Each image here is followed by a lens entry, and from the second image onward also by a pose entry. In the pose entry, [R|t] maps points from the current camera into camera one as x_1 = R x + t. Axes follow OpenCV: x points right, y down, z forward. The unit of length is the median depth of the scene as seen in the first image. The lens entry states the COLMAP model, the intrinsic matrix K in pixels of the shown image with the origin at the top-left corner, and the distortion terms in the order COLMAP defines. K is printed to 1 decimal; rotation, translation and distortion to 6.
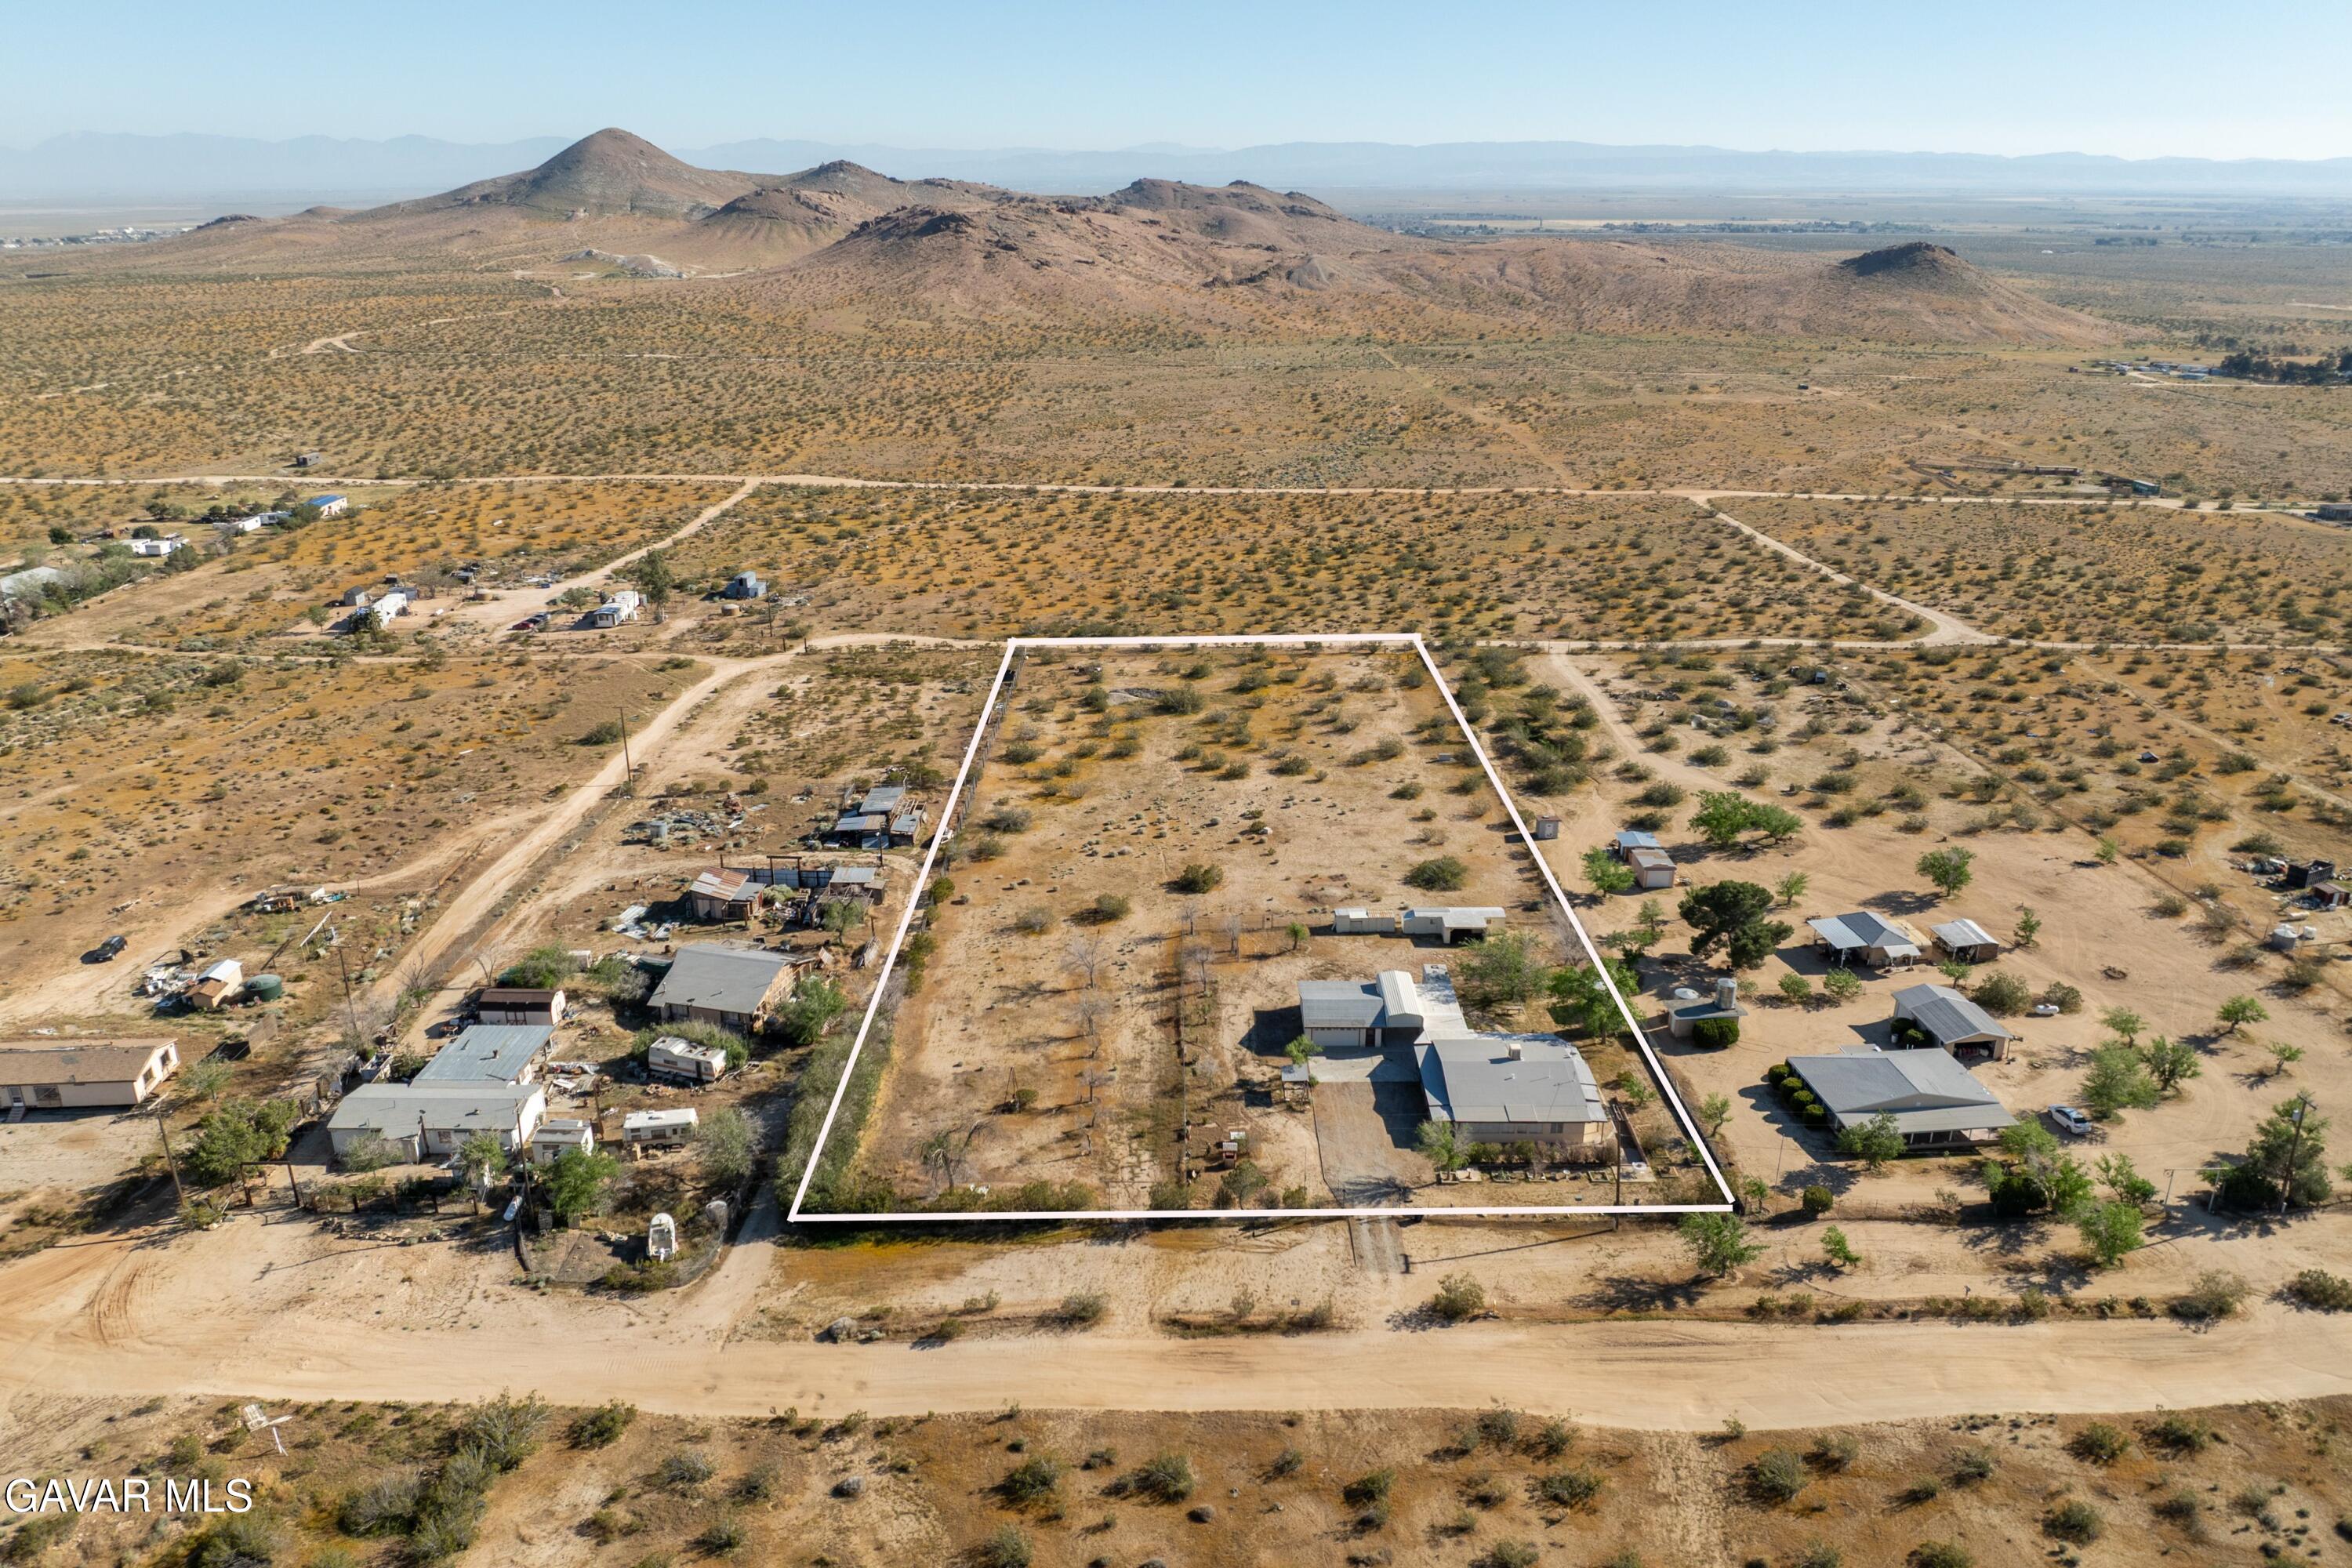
lens RADIAL K [[1662.3, 0, 1175.6], [0, 1662.3, 729.1], [0, 0, 1]] dist [-0.044617, 0.005792]
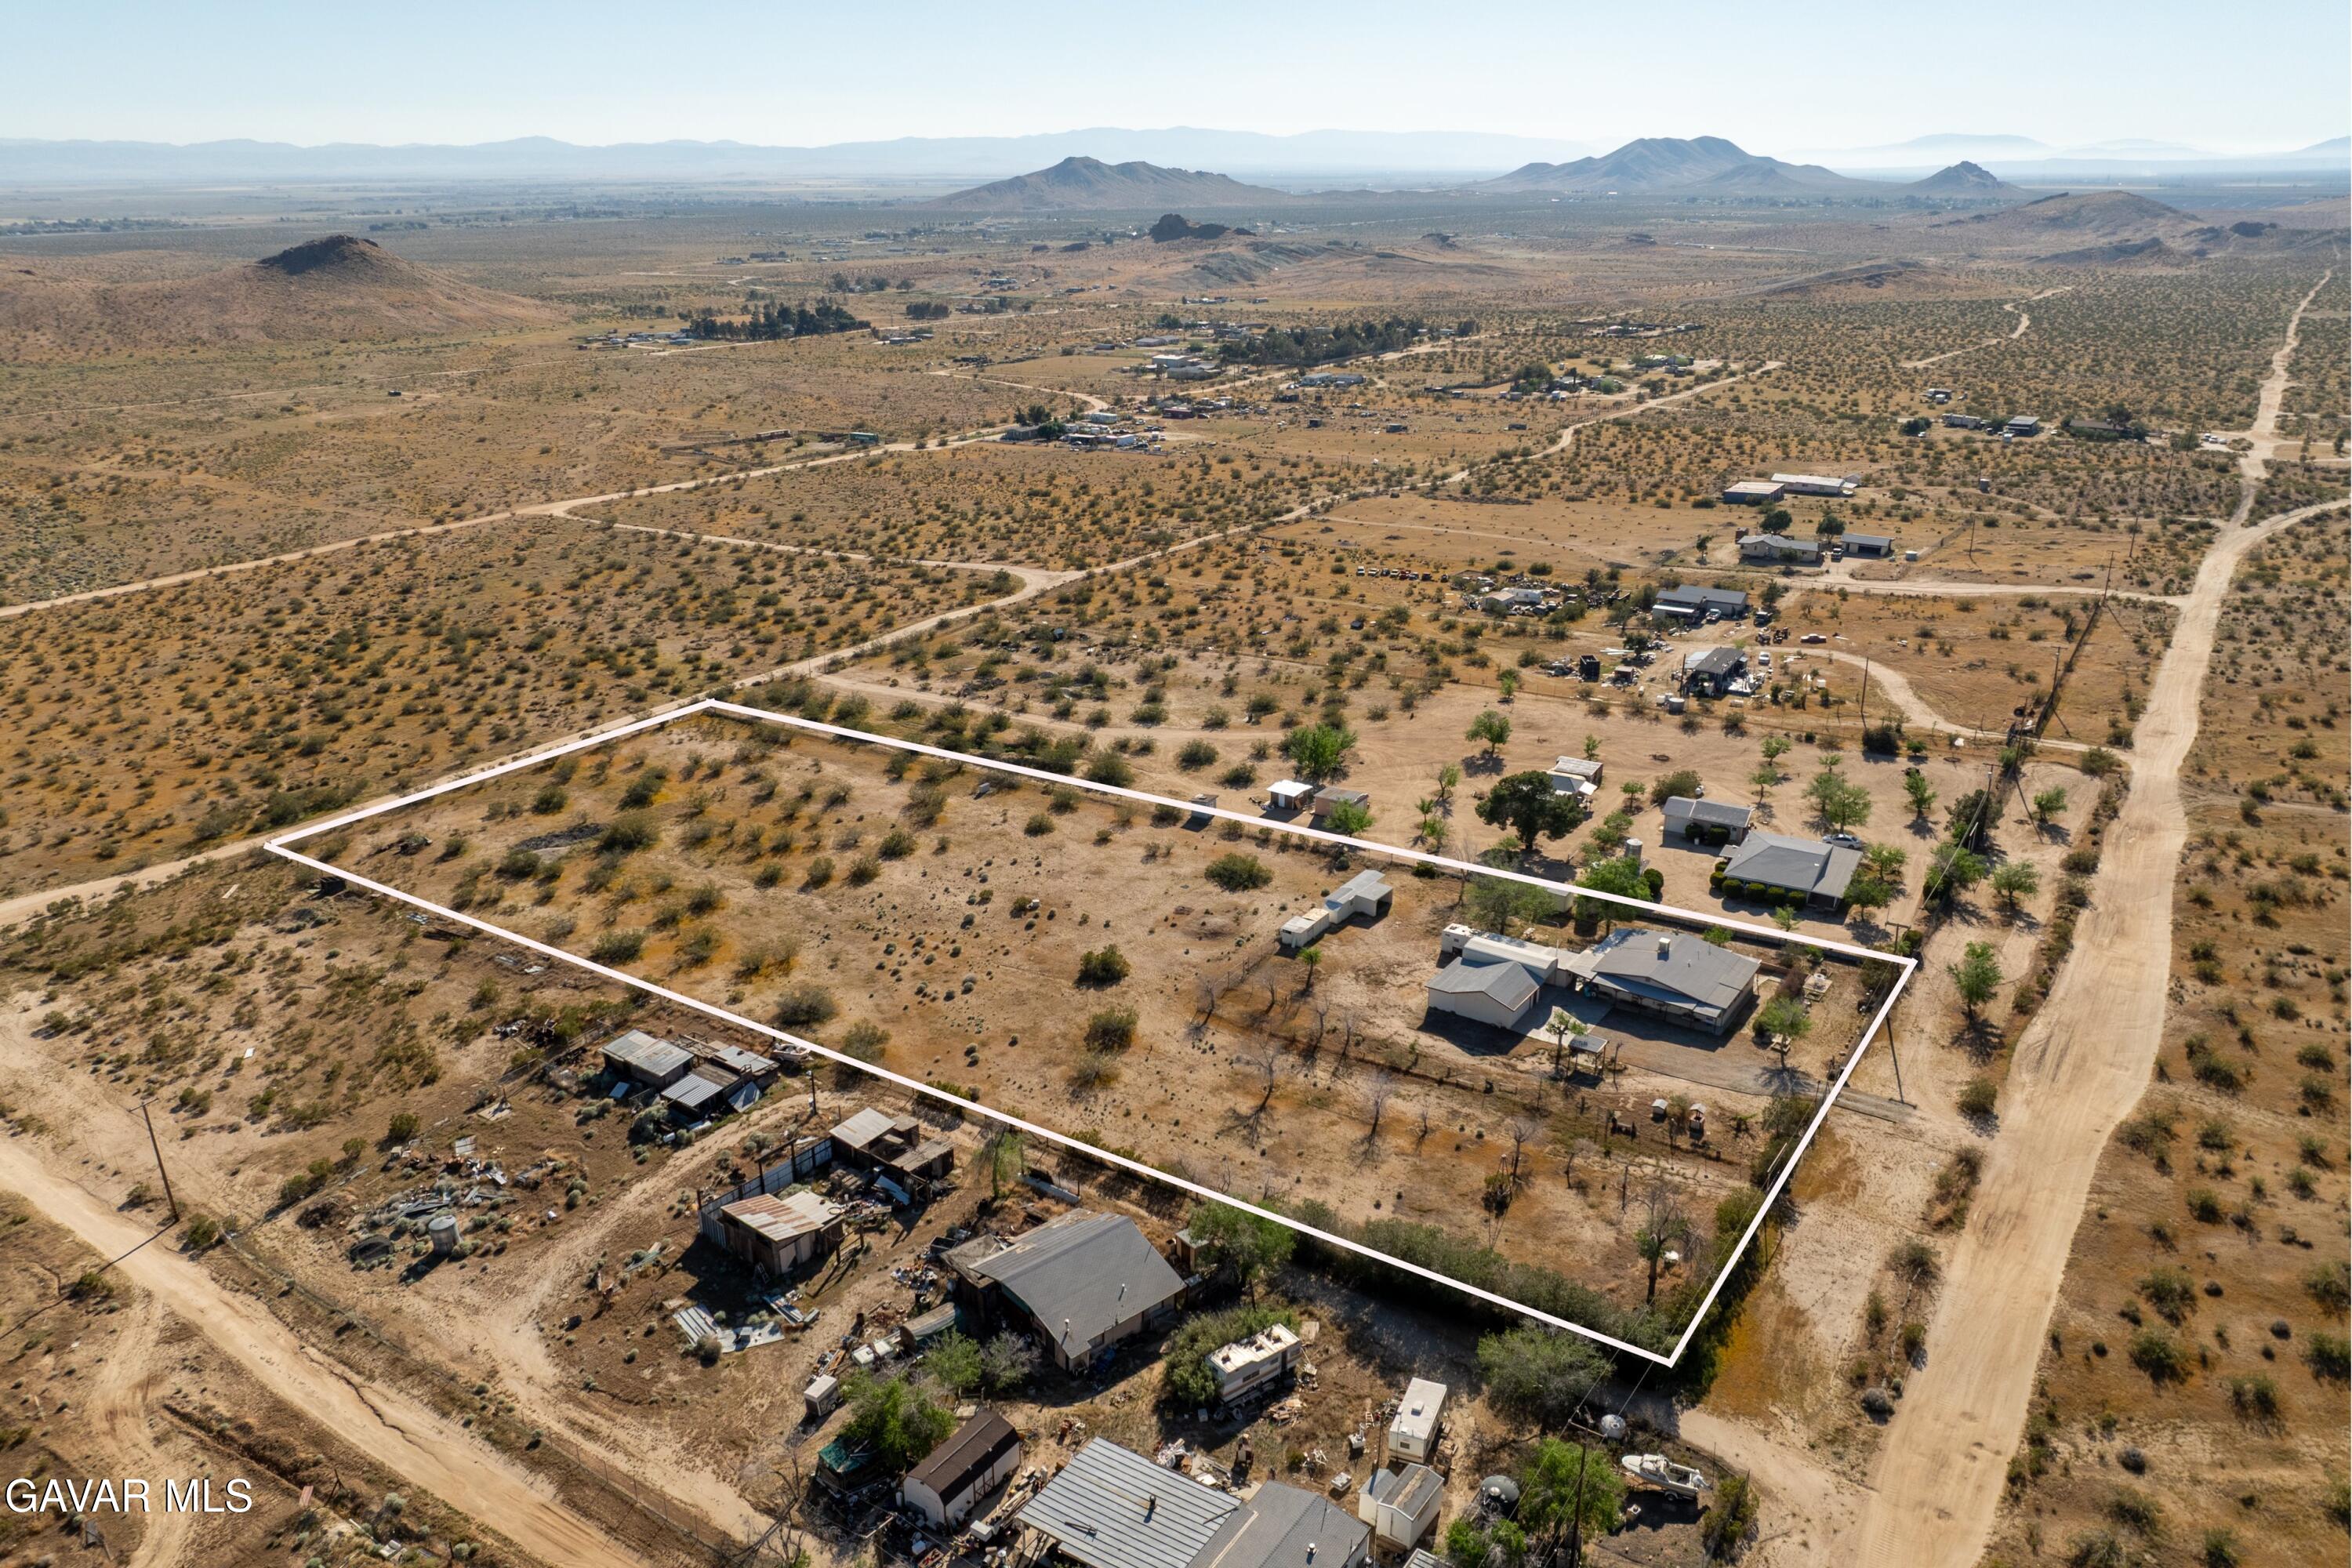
lens RADIAL K [[1657.4, 0, 1180.2], [0, 1657.4, 807.4], [0, 0, 1]] dist [-0.050088, 0.022745]
pose [[0.567437, -0.300061, 0.766797, -0.627011], [0.260956, 0.948768, 0.178160, -0.139923], [-0.780972, 0.099006, 0.616669, 0.415492]]
